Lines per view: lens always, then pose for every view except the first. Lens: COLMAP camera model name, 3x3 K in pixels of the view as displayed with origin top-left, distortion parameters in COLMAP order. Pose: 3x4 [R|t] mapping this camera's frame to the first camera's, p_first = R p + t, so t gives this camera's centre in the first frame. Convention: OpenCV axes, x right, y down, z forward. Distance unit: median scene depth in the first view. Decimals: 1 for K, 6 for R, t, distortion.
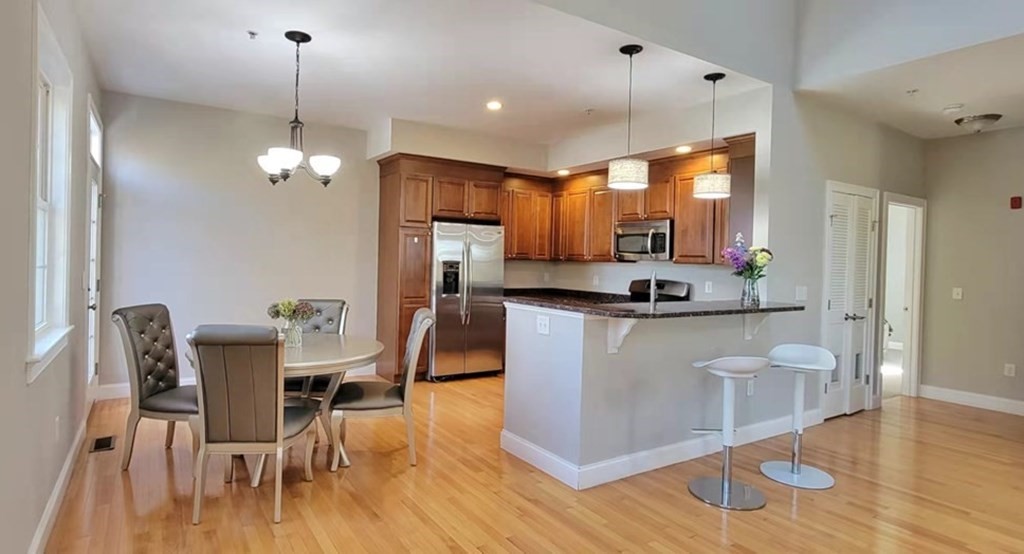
lens RADIAL K [[541.3, 0, 511.9], [0, 541.3, 272.0], [0, 0, 1]] dist [-0.000383, -0.000011]
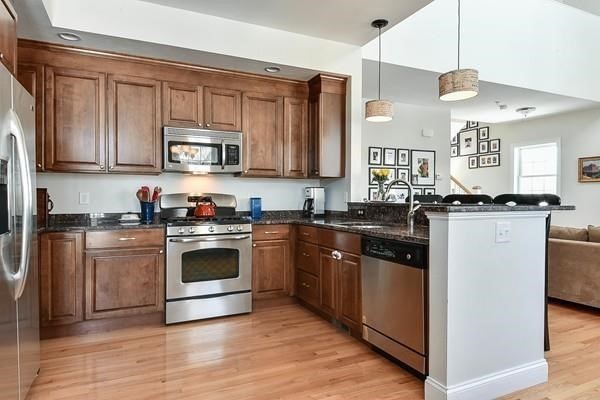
lens RADIAL K [[375.6, 0, 300.2], [0, 375.6, 200.7], [0, 0, 1]] dist [0.001551, 0.000472]
pose [[0.151812, -0.026033, 0.988066, -0.398915], [0.026115, 0.999410, 0.022320, 0.018000], [-0.988064, 0.022415, 0.152402, 0.823630]]
